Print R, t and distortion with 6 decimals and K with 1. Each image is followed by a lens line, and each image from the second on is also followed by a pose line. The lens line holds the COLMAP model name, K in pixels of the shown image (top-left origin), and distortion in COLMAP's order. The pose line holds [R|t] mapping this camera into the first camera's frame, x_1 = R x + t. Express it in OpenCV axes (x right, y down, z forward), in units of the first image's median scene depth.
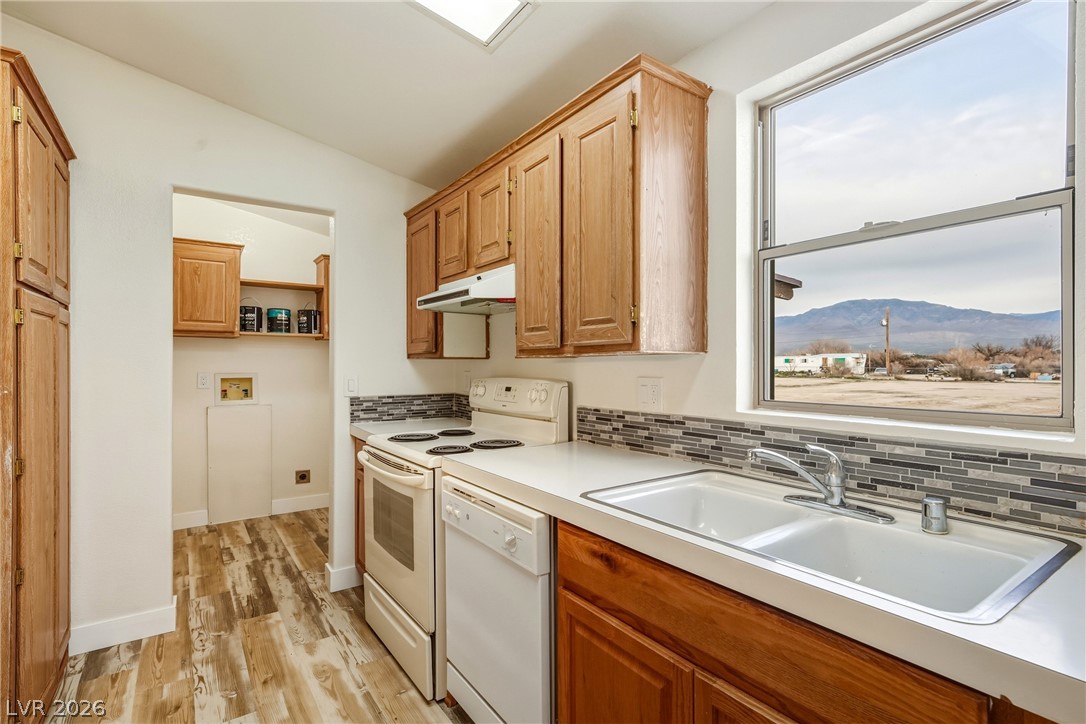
lens RADIAL K [[518.5, 0, 547.9], [0, 518.5, 366.9], [0, 0, 1]] dist [0.001594, 0.001125]
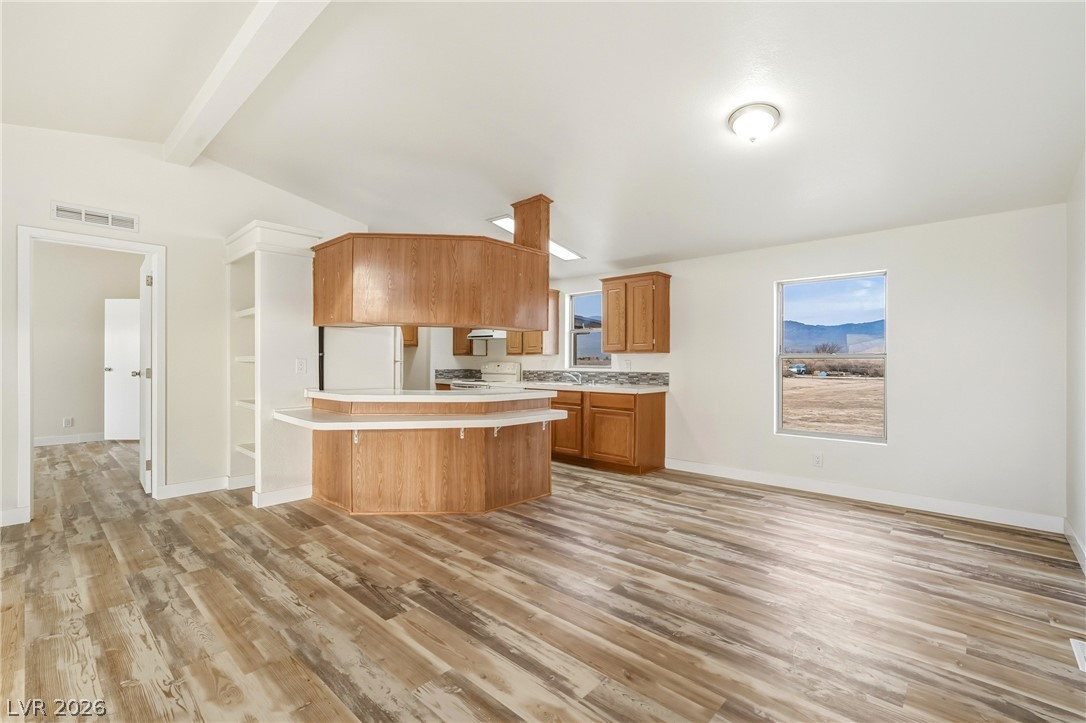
lens RADIAL K [[478.5, 0, 548.7], [0, 478.5, 364.0], [0, 0, 1]] dist [-0.009748, 0.006689]
pose [[0.976752, 0.005373, 0.214306, -0.387832], [-0.004584, 0.999981, -0.004178, 0.041958], [-0.214324, 0.003098, 0.976758, -1.792906]]
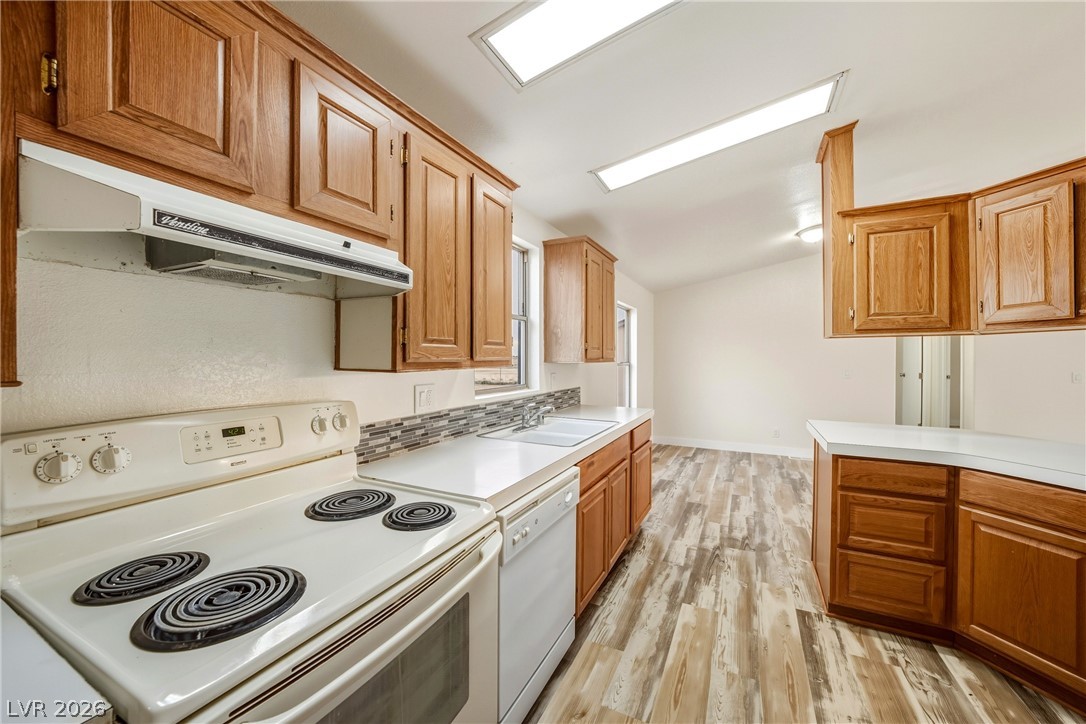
lens RADIAL K [[405.6, 0, 549.2], [0, 405.6, 361.1], [0, 0, 1]] dist [-0.024548, 0.007127]
pose [[-0.477007, -0.007336, 0.878869, -0.592500], [0.002176, 0.999952, 0.009528, -0.033252], [-0.878897, 0.006457, -0.476968, 0.905391]]
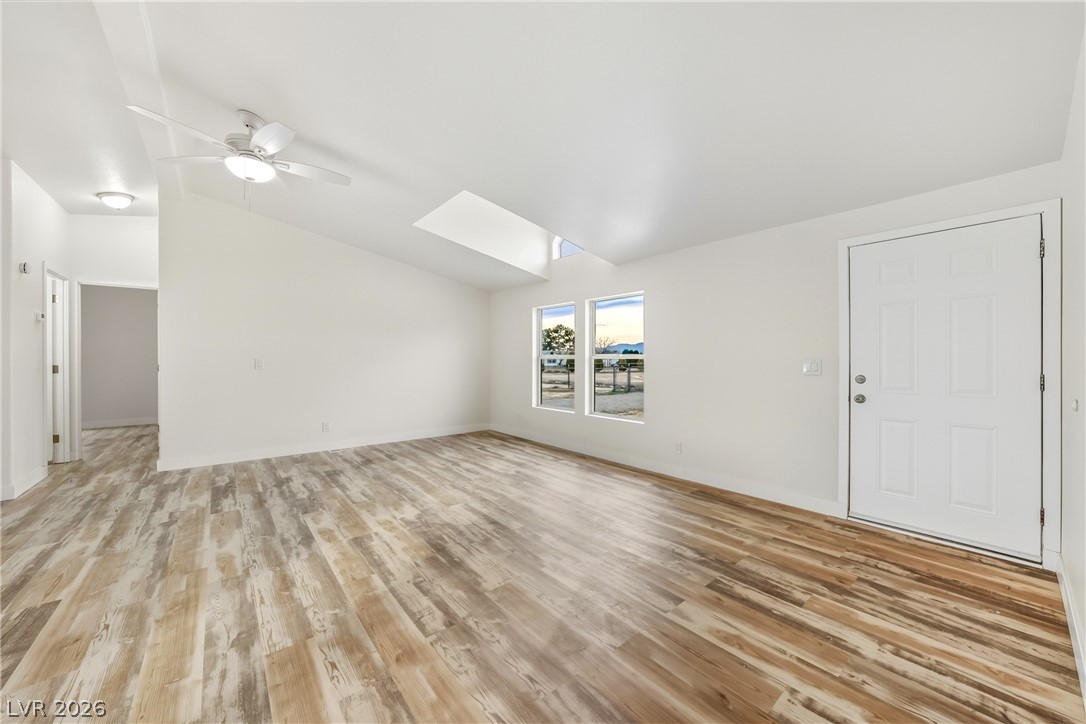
lens RADIAL K [[400.6, 0, 548.8], [0, 400.6, 358.9], [0, 0, 1]] dist [-0.025832, 0.007128]
pose [[-0.996826, 0.003313, -0.079537, -1.367843], [0.002888, 0.999981, 0.005463, 0.030992], [0.079554, 0.005216, -0.996817, -0.069536]]
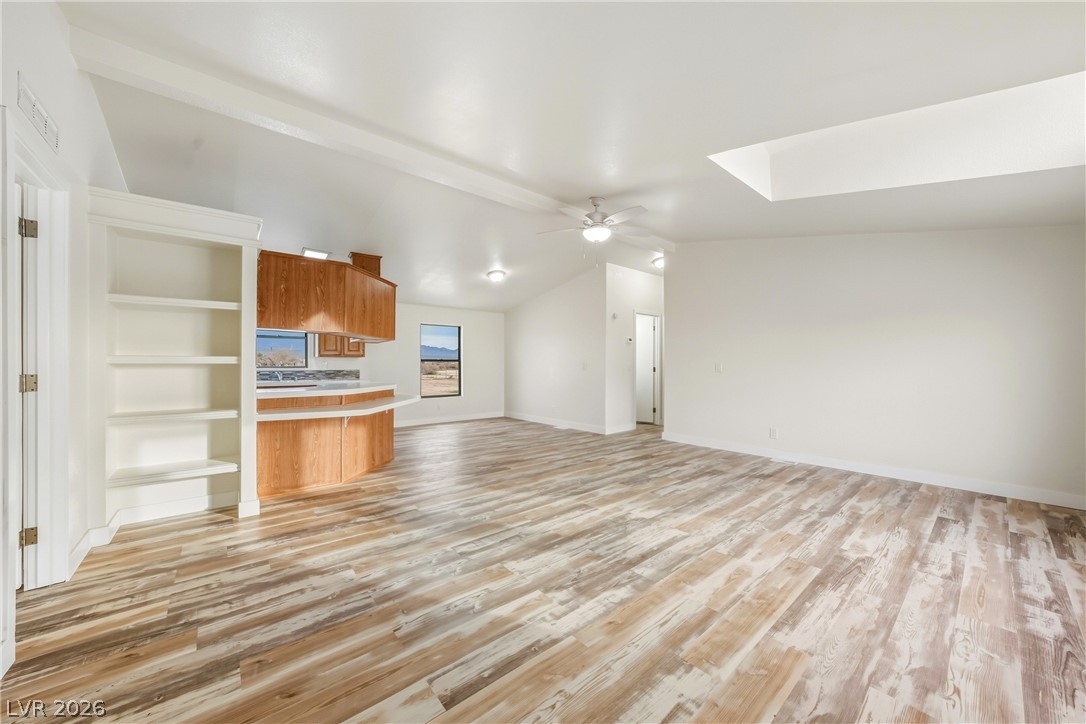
lens RADIAL K [[393.4, 0, 548.3], [0, 393.4, 362.7], [0, 0, 1]] dist [-0.024561, 0.006912]
pose [[-0.089784, 0.007190, 0.995935, -2.220676], [0.004899, 0.999965, -0.006777, 0.043653], [-0.995949, 0.004271, -0.089816, -0.904724]]
